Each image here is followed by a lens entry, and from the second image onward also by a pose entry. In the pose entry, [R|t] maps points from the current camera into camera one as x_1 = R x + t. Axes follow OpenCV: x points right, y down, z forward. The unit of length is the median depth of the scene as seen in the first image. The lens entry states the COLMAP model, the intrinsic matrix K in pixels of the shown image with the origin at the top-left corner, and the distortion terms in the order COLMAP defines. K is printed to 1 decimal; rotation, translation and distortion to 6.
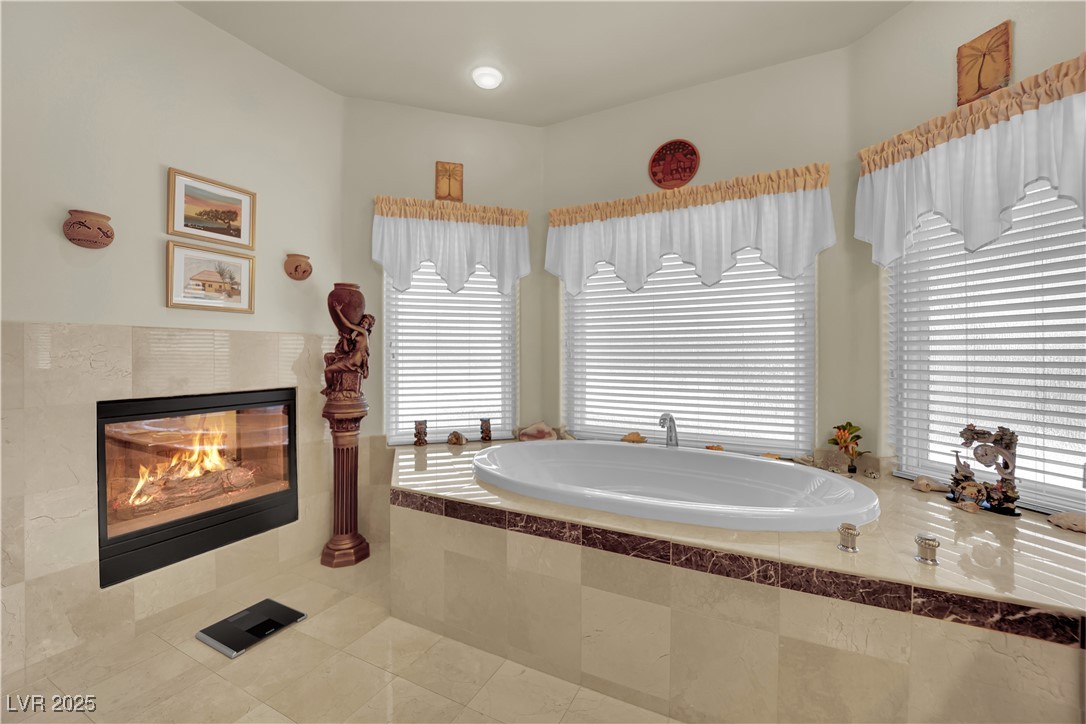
lens RADIAL K [[451.6, 0, 561.8], [0, 451.6, 348.3], [0, 0, 1]] dist [-0.018680, 0.000854]
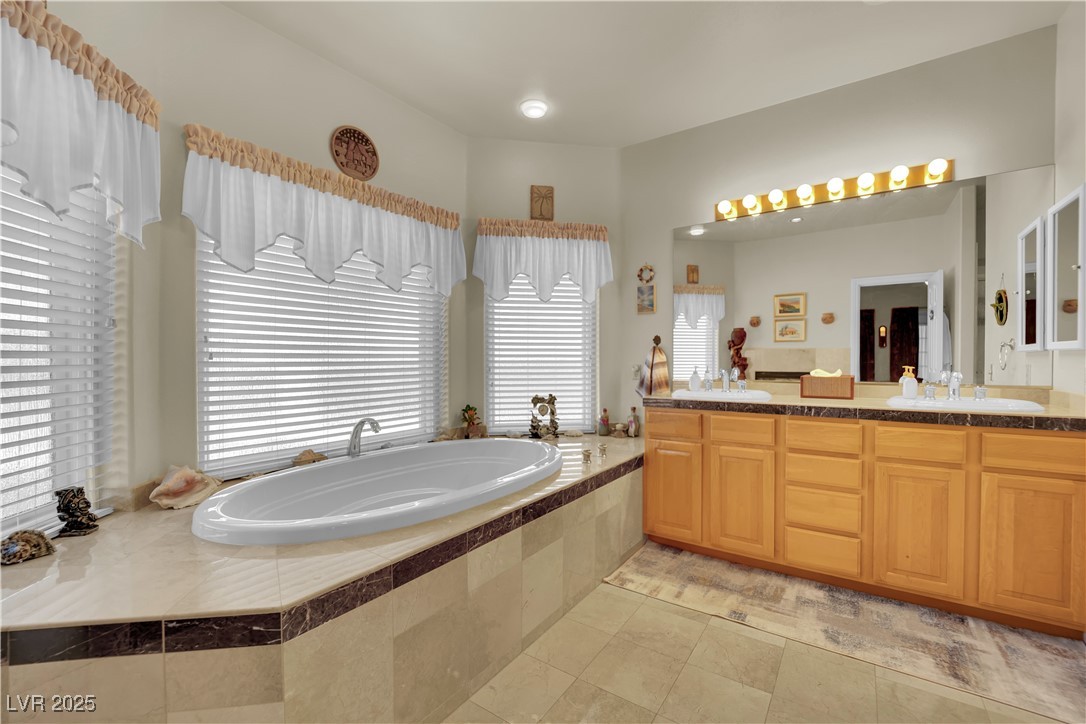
lens RADIAL K [[451.6, 0, 543.6], [0, 451.6, 366.6], [0, 0, 1]] dist [-0.018680, 0.000854]
pose [[0.140558, -0.011450, 0.990006, -0.889284], [-0.007180, 0.999895, 0.012584, 0.027336], [-0.990046, -0.008877, 0.140461, 0.679596]]
